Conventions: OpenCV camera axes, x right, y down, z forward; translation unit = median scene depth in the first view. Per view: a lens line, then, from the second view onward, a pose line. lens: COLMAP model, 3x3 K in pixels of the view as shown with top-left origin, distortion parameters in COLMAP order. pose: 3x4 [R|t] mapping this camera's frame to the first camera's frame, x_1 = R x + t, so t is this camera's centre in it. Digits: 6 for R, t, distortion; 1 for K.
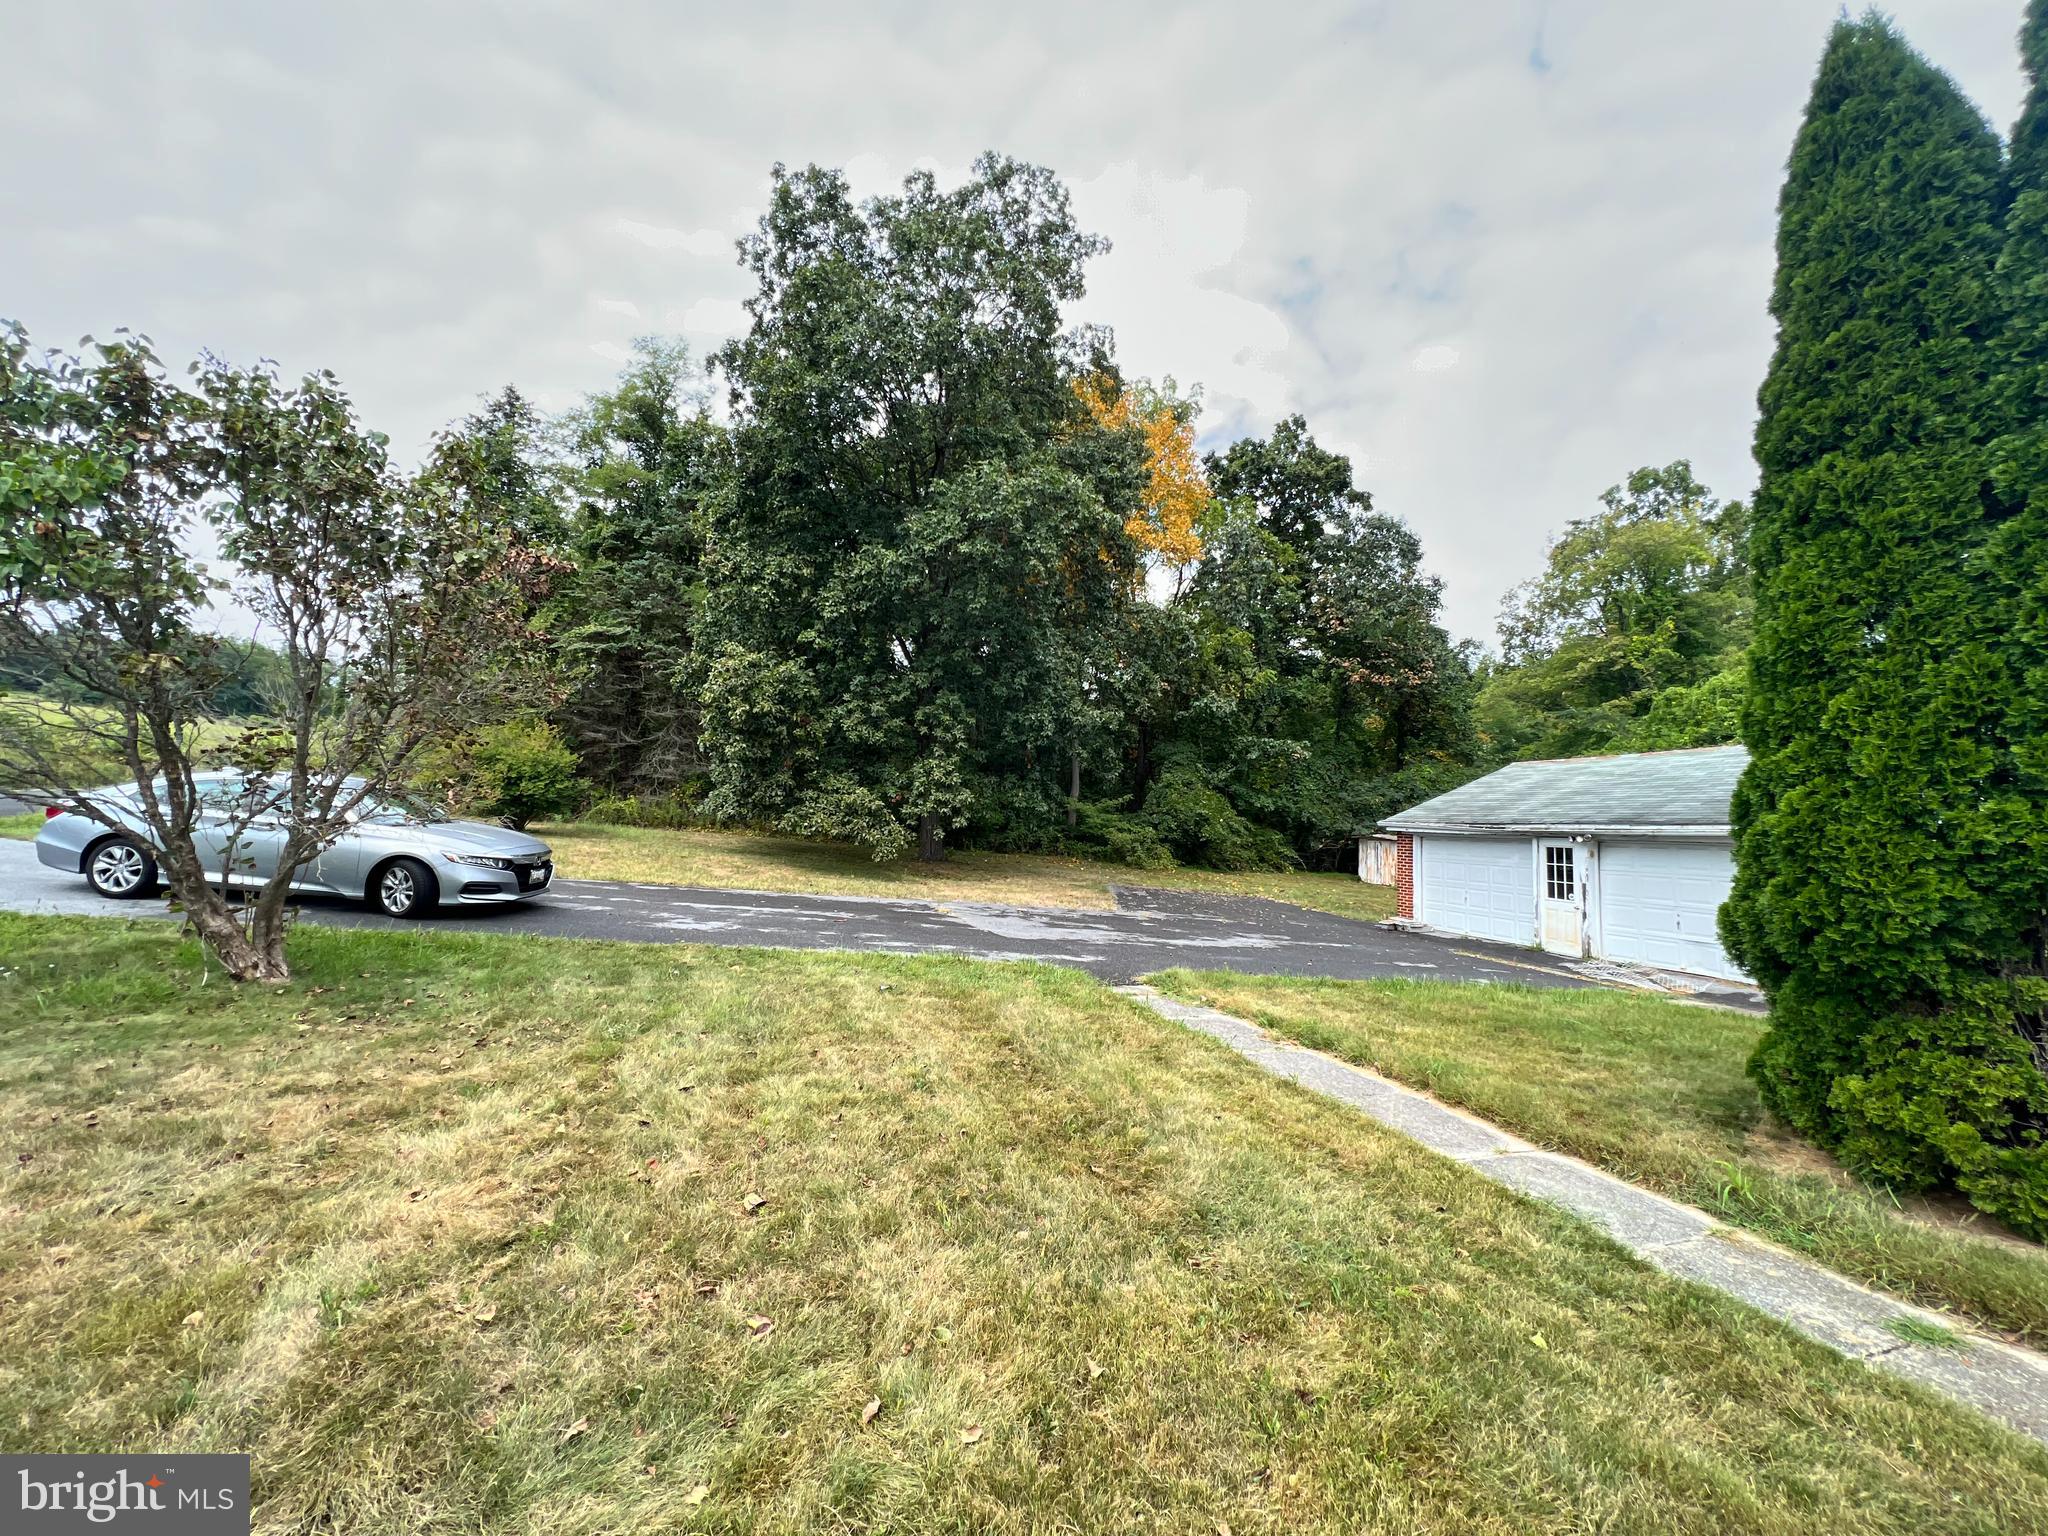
lens RADIAL K [[841.1, 0, 1033.2], [0, 841.1, 772.9], [0, 0, 1]] dist [0.002933, -0.000028]
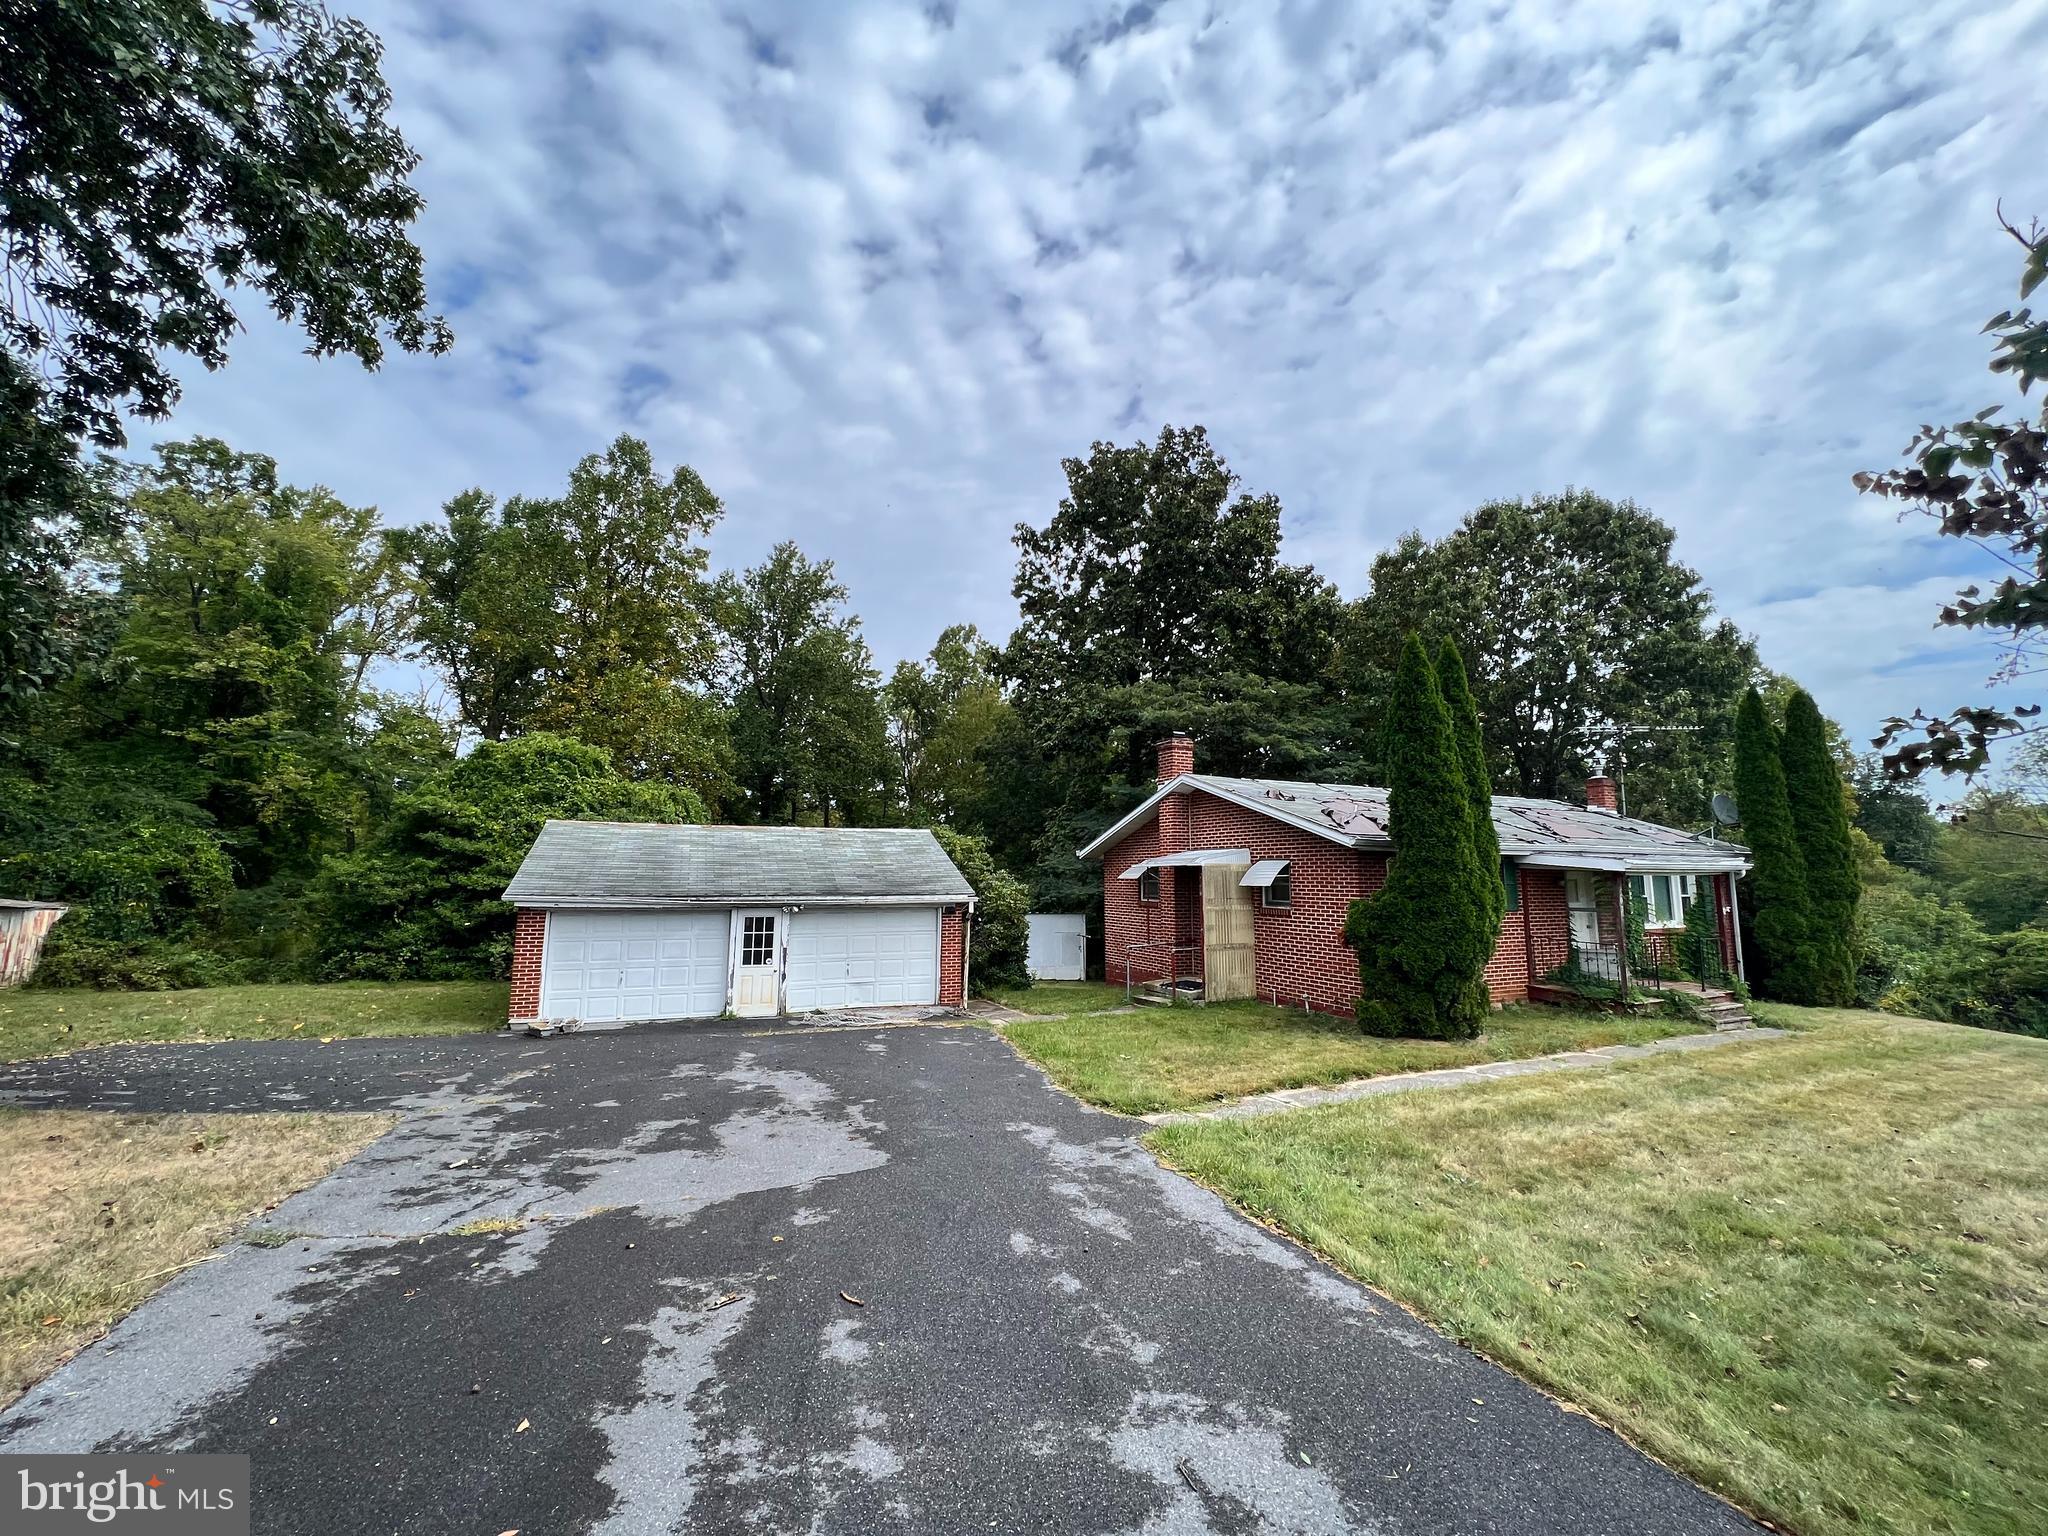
lens RADIAL K [[841.1, 0, 1033.2], [0, 841.1, 772.9], [0, 0, 1]] dist [0.002933, -0.000028]
pose [[-0.113255, 0.105430, 0.987956, -2.370404], [-0.066164, 0.991347, -0.113377, 0.017869], [-0.991360, -0.078208, -0.105299, 3.618047]]
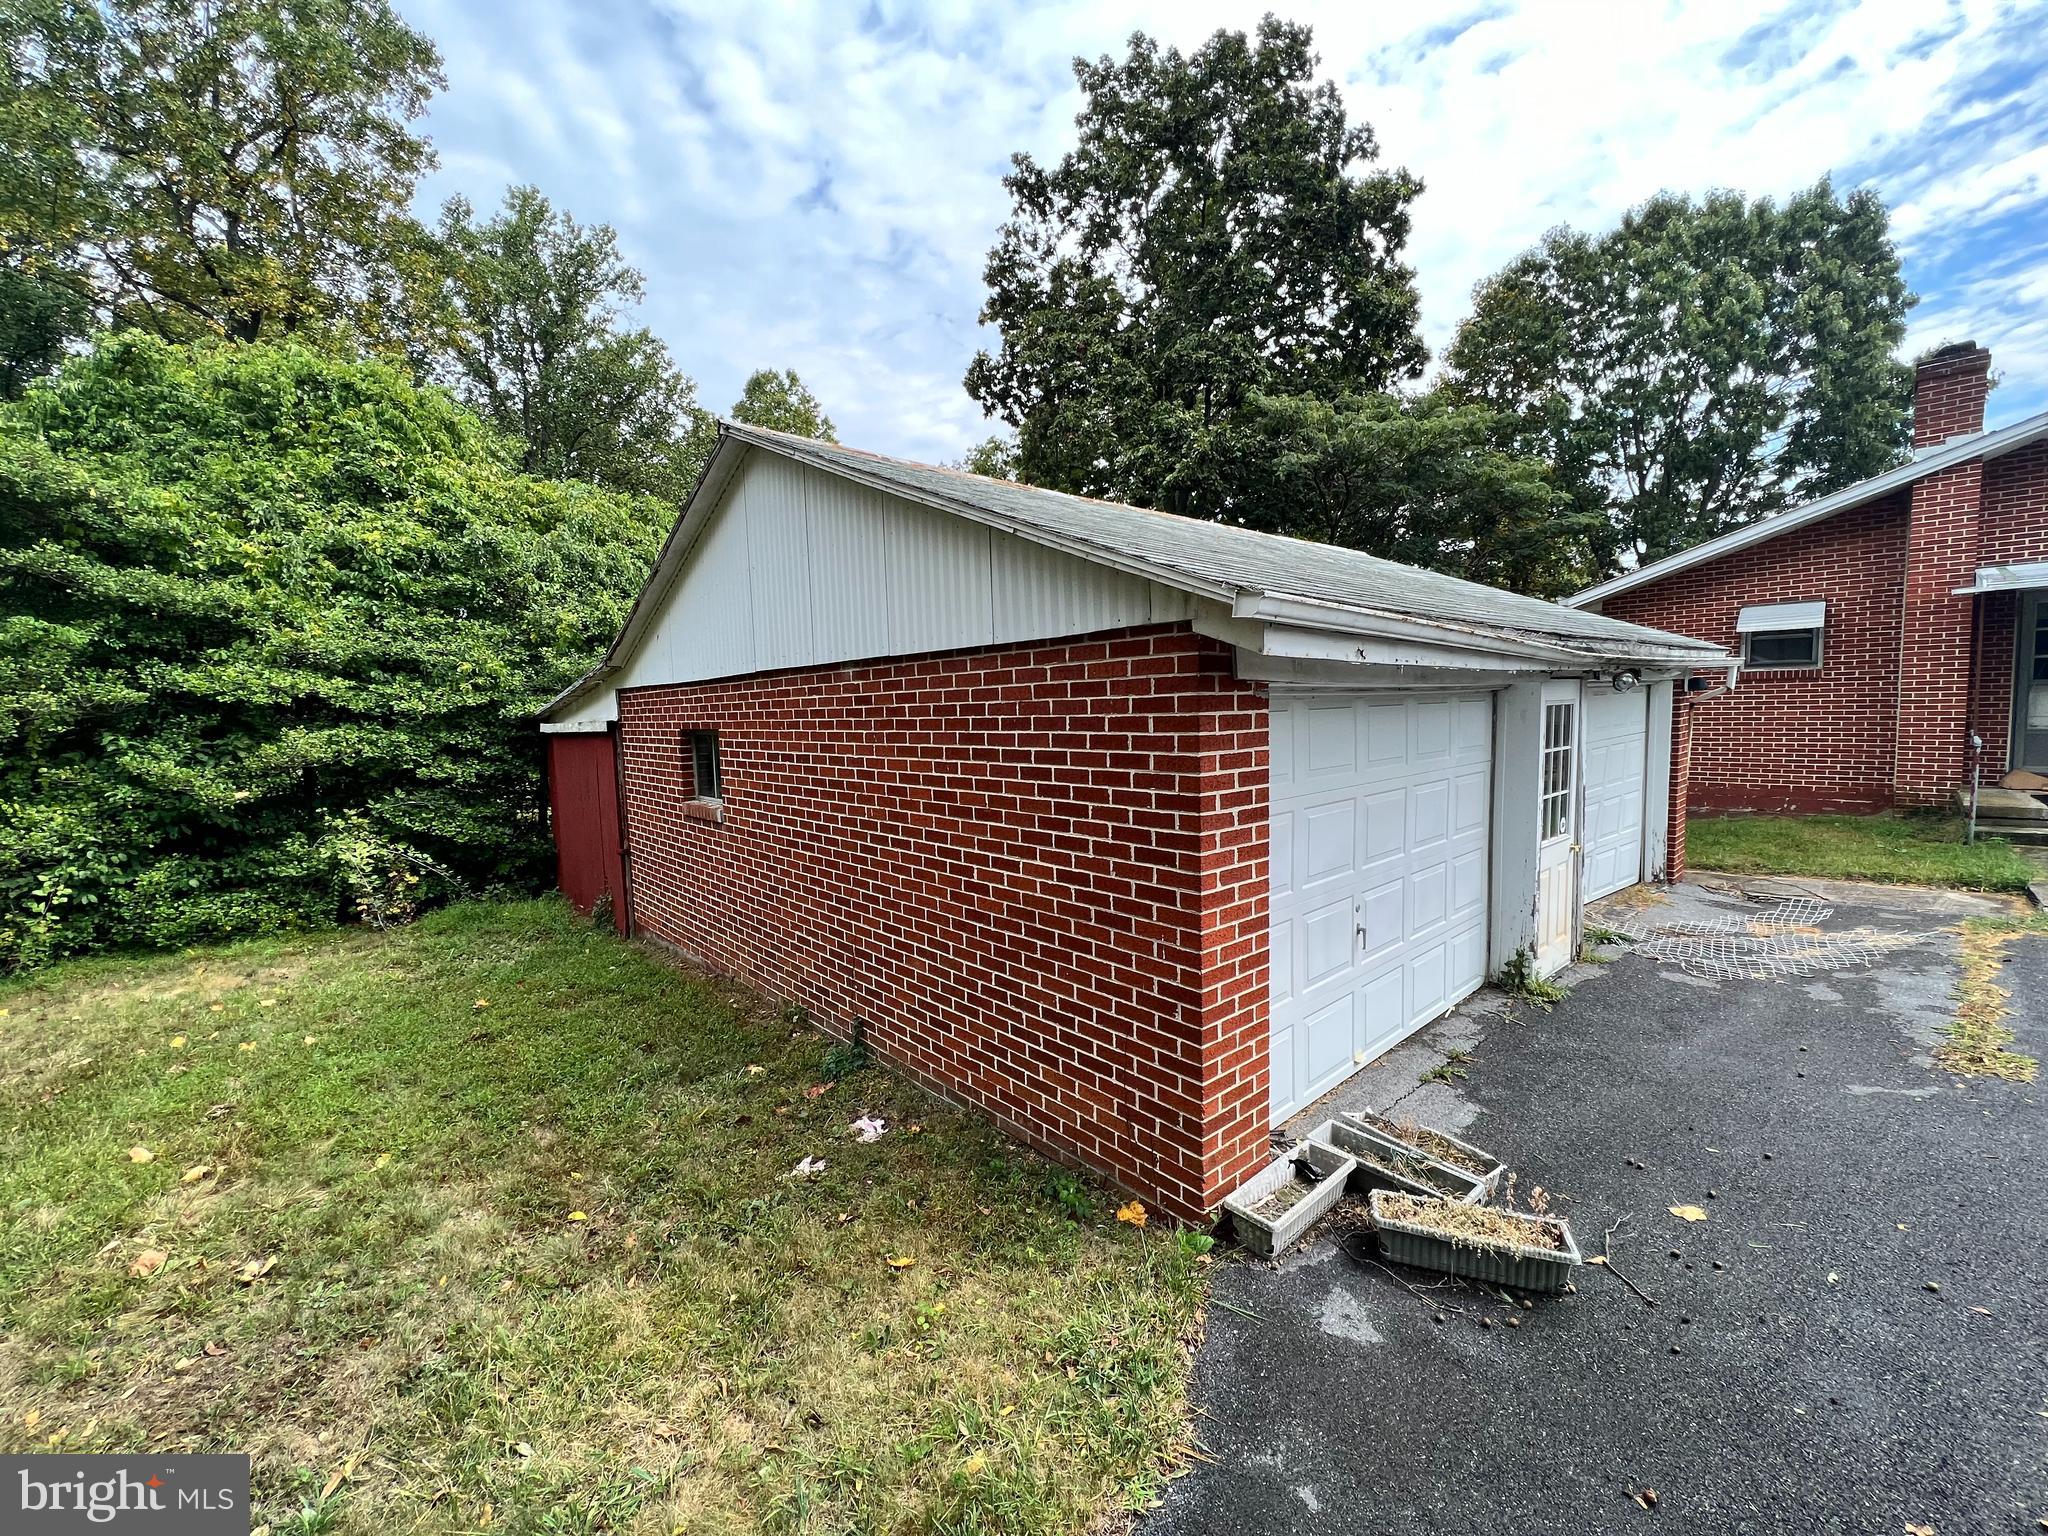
lens RADIAL K [[825.5, 0, 1015.9], [0, 825.5, 766.5], [0, 0, 1]] dist [-0.000255, 0.000145]
pose [[-0.434124, -0.068658, 0.898233, 1.821251], [-0.027366, 0.997636, 0.063030, 0.459754], [-0.900437, 0.002781, -0.434977, 6.359906]]
